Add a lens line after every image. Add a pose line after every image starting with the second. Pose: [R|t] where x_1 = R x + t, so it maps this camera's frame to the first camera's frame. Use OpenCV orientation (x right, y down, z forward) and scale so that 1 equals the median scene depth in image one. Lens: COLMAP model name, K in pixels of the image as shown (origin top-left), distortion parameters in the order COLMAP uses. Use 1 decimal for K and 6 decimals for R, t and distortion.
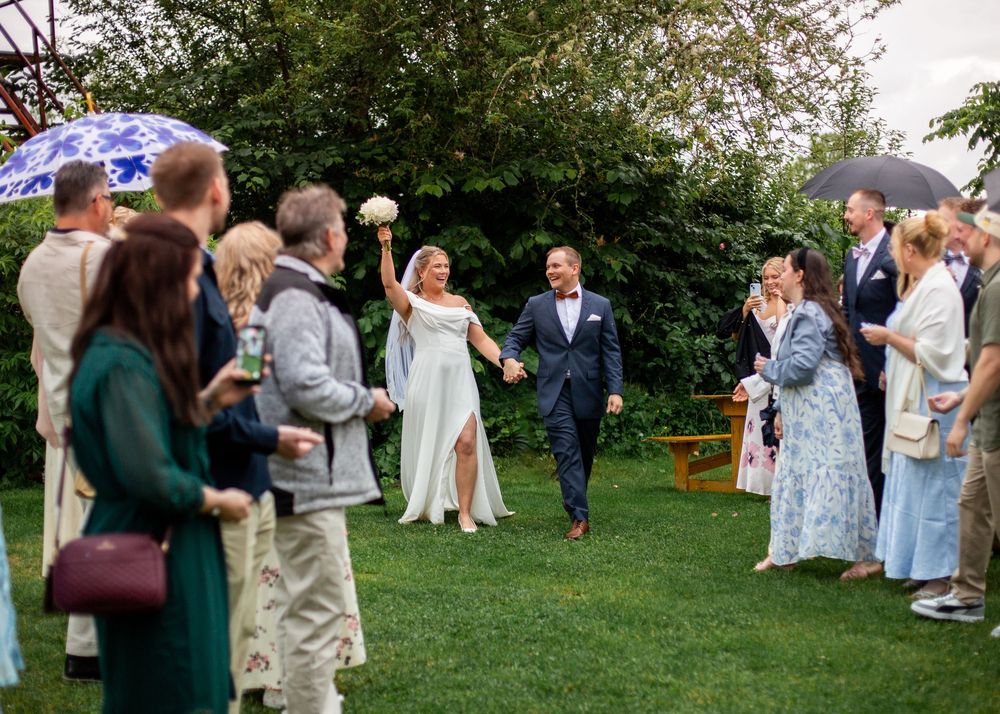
lens RADIAL K [[2106.0, 0, 500.0], [0, 2106.0, 357.0], [0, 0, 1]] dist [-0.061087, 0.045964]
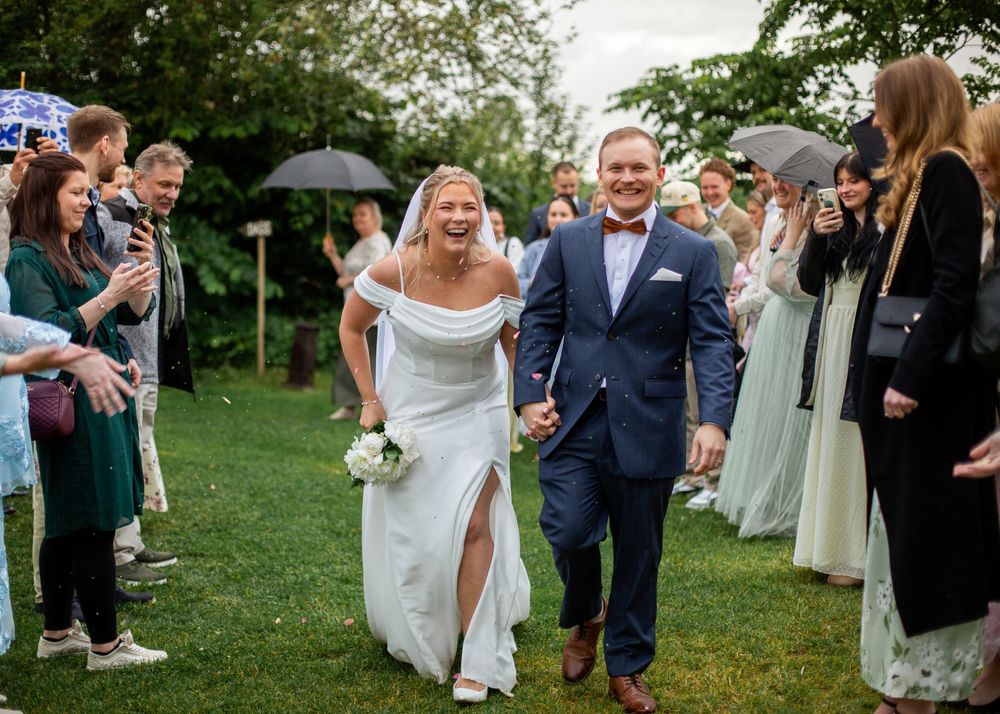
lens RADIAL K [[2106.0, 0, 500.0], [0, 2106.0, 357.0], [0, 0, 1]] dist [-0.061087, 0.045964]
pose [[0.984198, 0.036771, 0.173209, -0.056657], [-0.041602, 0.998838, 0.024342, 0.006761], [-0.172113, -0.031163, 0.984584, -0.157907]]
